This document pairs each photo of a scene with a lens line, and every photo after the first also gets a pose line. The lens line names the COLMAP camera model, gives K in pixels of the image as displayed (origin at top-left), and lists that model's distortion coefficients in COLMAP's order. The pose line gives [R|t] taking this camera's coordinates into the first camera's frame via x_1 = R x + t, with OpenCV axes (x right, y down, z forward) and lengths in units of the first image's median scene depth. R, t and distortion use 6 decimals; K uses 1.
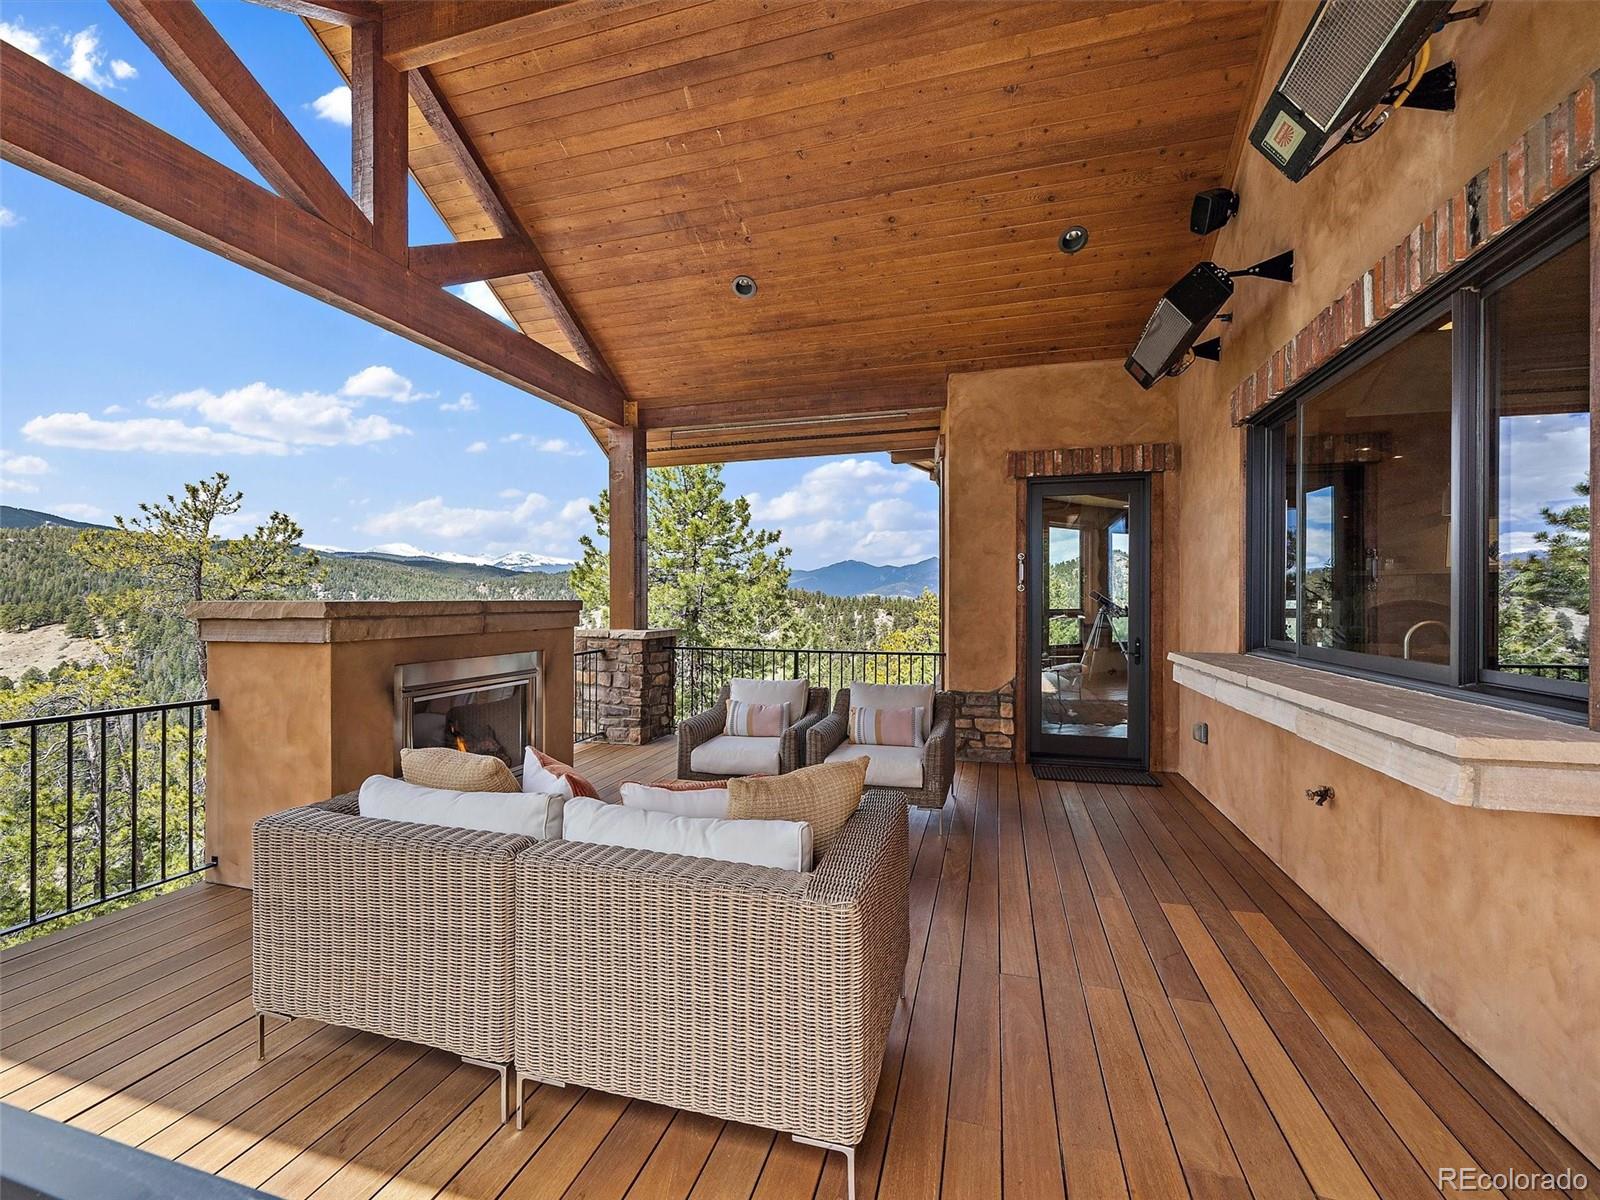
lens RADIAL K [[663.5, 0, 802.8], [0, 663.5, 597.7], [0, 0, 1]] dist [0.000303, 0.000073]
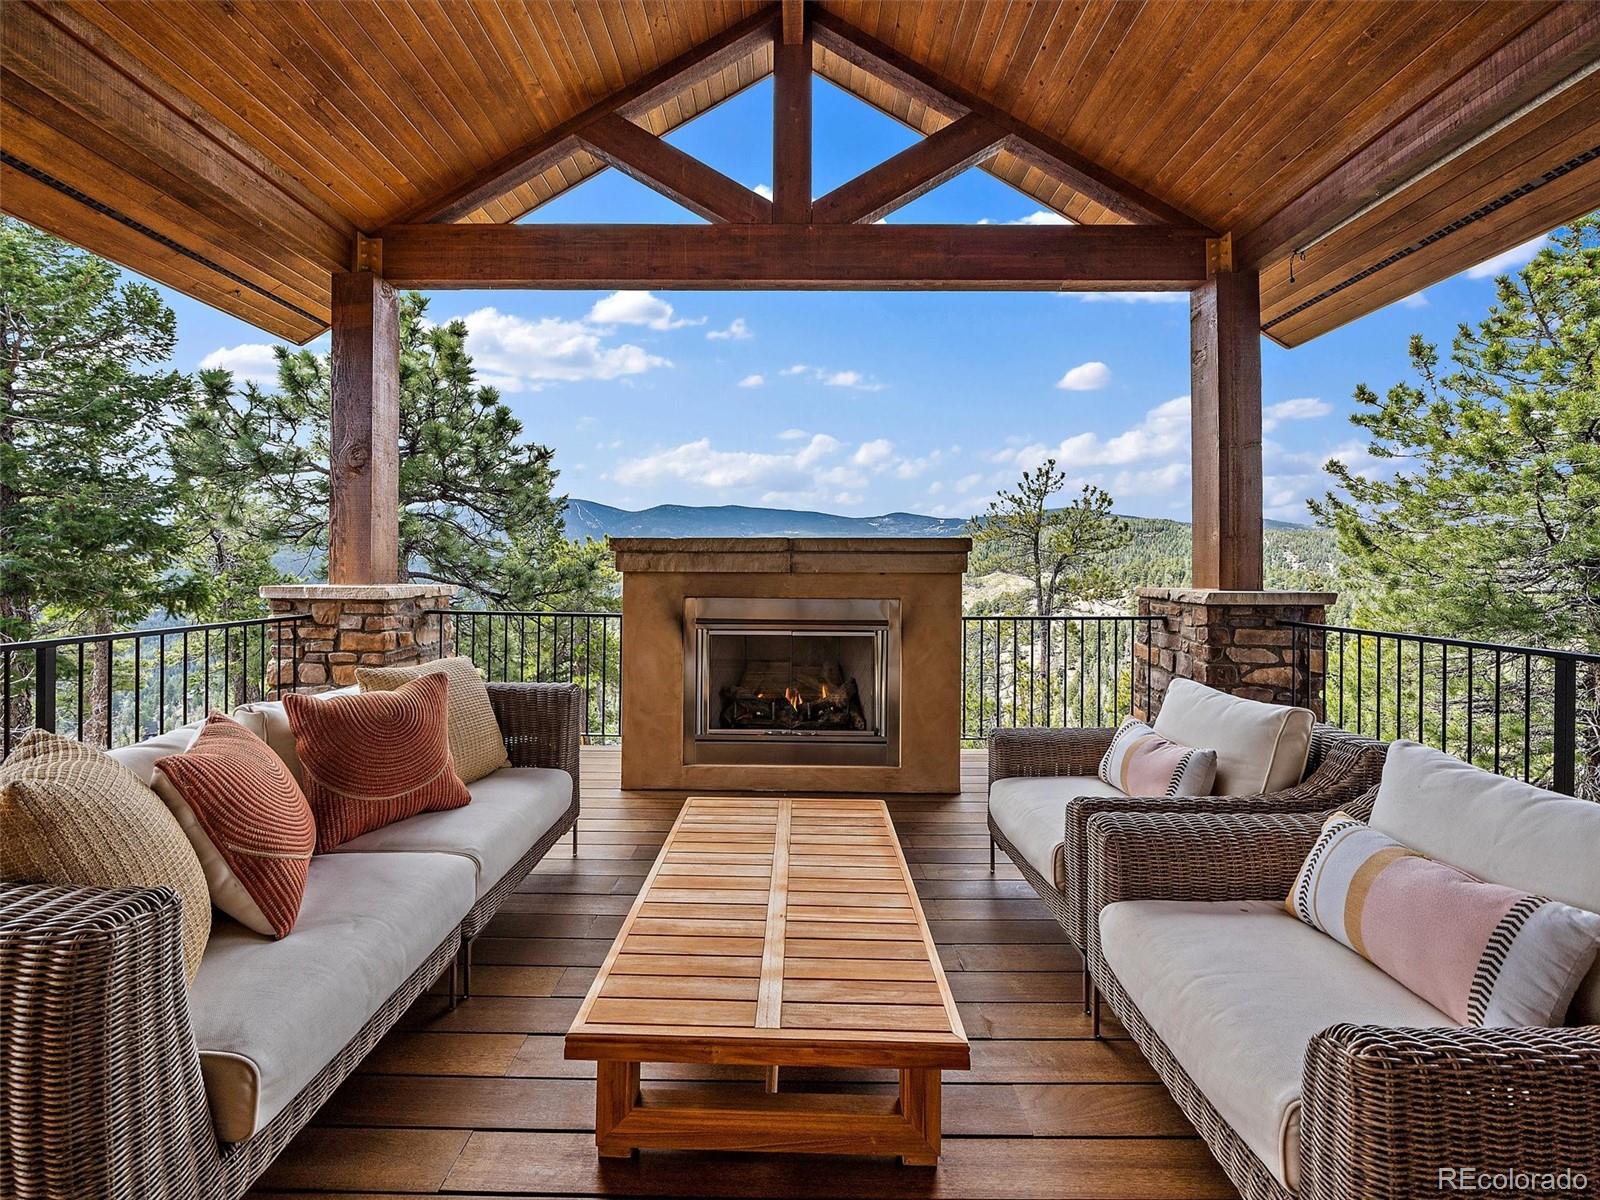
lens RADIAL K [[613.9, 0, 792.1], [0, 613.9, 563.1], [0, 0, 1]] dist [-0.011996, 0.000221]
pose [[0.271475, -0.004062, -0.962437, 0.245972], [-0.000454, 0.999990, -0.004349, 0.031193], [0.962445, 0.001618, 0.271471, 0.551338]]
